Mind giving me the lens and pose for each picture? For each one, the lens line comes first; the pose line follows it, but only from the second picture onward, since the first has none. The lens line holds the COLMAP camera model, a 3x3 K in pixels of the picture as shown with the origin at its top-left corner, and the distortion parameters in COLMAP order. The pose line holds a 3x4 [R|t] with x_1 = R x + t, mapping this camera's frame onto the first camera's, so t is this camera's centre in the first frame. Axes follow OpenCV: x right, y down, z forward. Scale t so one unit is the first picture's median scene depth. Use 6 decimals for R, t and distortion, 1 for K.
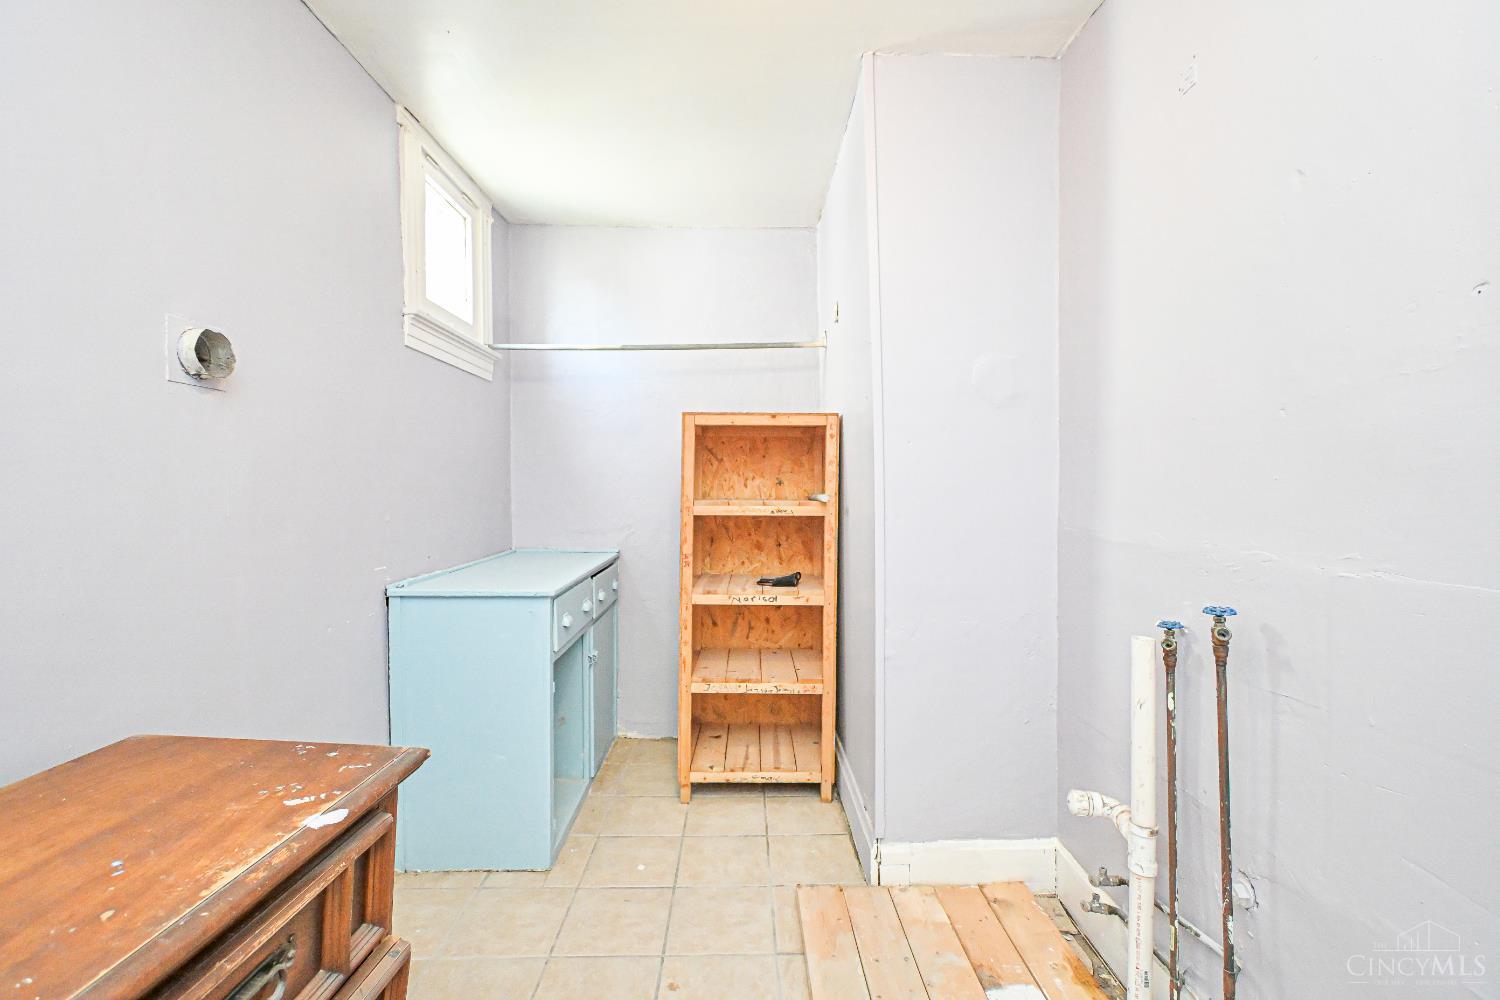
lens RADIAL K [[656.6, 0, 753.0], [0, 656.6, 496.4], [0, 0, 1]] dist [0.003542, -0.001758]
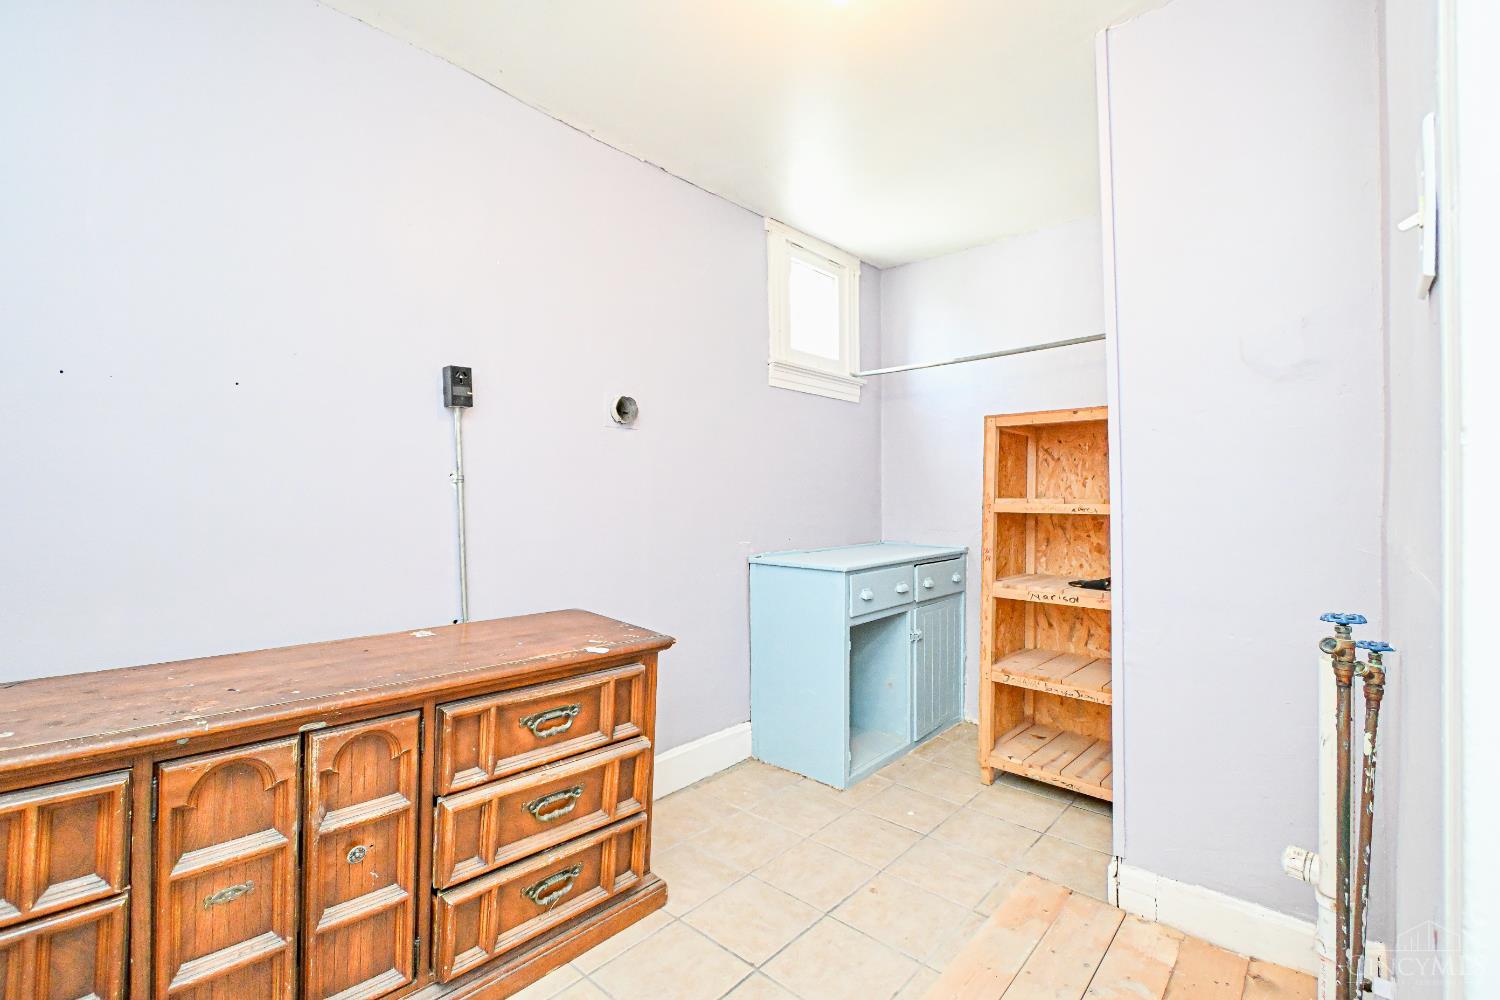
lens RADIAL K [[656.6, 0, 753.0], [0, 656.6, 496.4], [0, 0, 1]] dist [0.003542, -0.001758]
pose [[0.727496, -0.001183, -0.686111, 0.351180], [-0.010933, 0.999852, -0.013317, 0.021581], [0.686025, 0.017189, 0.727375, -0.032816]]
